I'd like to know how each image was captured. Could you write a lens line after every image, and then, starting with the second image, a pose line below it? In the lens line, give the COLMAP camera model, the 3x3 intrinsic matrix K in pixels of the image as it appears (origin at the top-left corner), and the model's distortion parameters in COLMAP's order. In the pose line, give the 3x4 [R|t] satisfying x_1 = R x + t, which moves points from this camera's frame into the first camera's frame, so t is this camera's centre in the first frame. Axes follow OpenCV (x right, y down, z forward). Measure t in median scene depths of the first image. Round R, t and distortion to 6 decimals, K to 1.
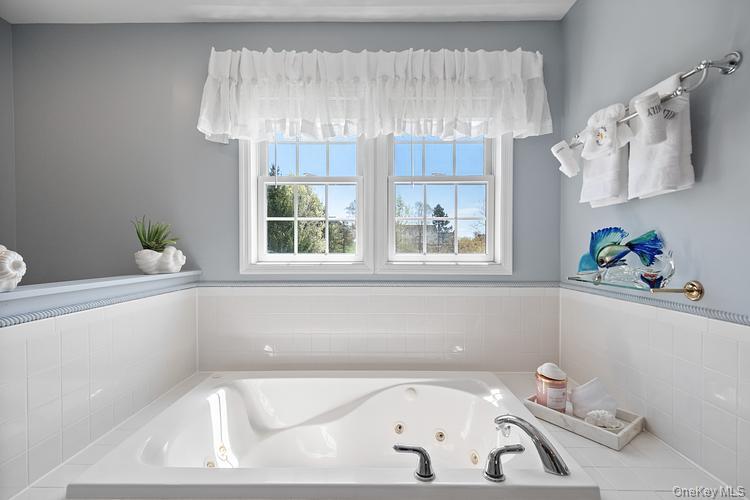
lens RADIAL K [[344.3, 0, 372.1], [0, 344.3, 253.0], [0, 0, 1]] dist [0.016451, 0.000066]
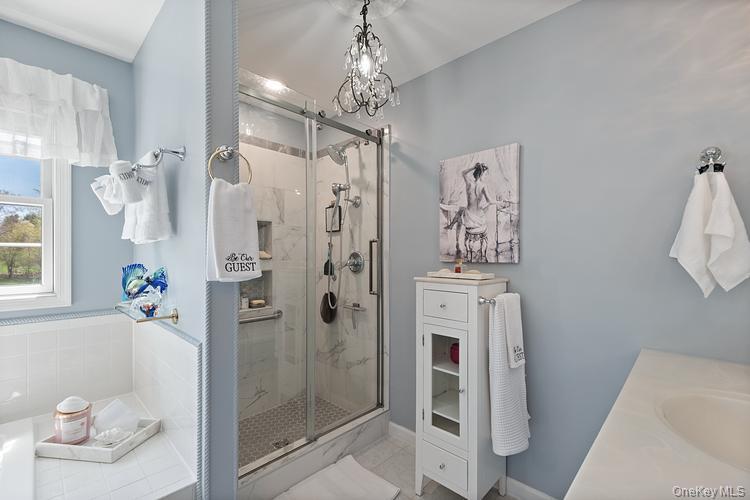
lens RADIAL K [[331.0, 0, 372.9], [0, 331.0, 255.1], [0, 0, 1]] dist [0.013640, -0.003093]
pose [[0.690044, 0.000686, 0.723767, 0.417564], [0.007387, 0.999941, -0.007991, -0.085976], [-0.723730, 0.010861, 0.689998, -0.327344]]
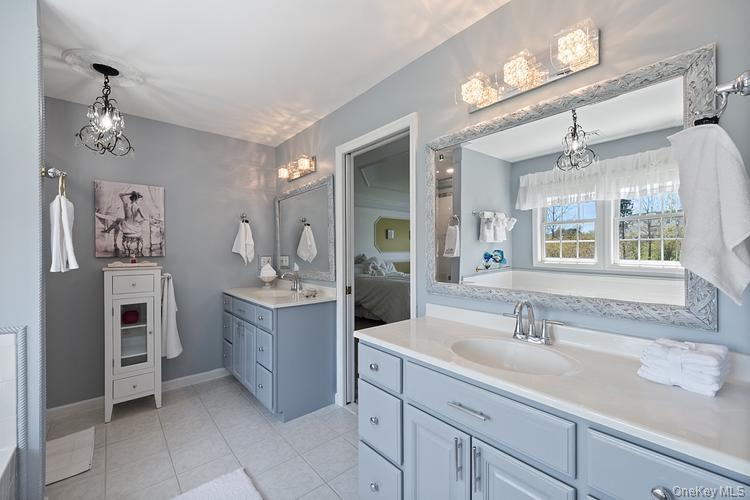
lens RADIAL K [[306.4, 0, 369.3], [0, 306.4, 251.4], [0, 0, 1]] dist [0.006521, -0.002165]
pose [[-0.643215, 0.003076, 0.765679, -0.641048], [0.014594, 0.999860, 0.008244, -0.090729], [-0.765546, 0.016477, -0.643170, 0.364252]]
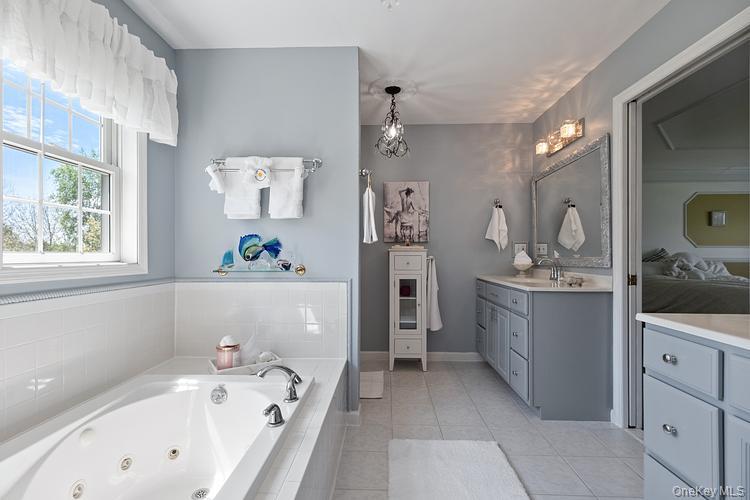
lens RADIAL K [[331.0, 0, 378.3], [0, 331.0, 252.8], [0, 0, 1]] dist [0.013640, -0.003093]
pose [[0.030598, 0.003268, 0.999526, -0.719397], [0.010494, 0.999938, -0.003591, 0.017817], [-0.999477, 0.010599, 0.030562, 0.399999]]
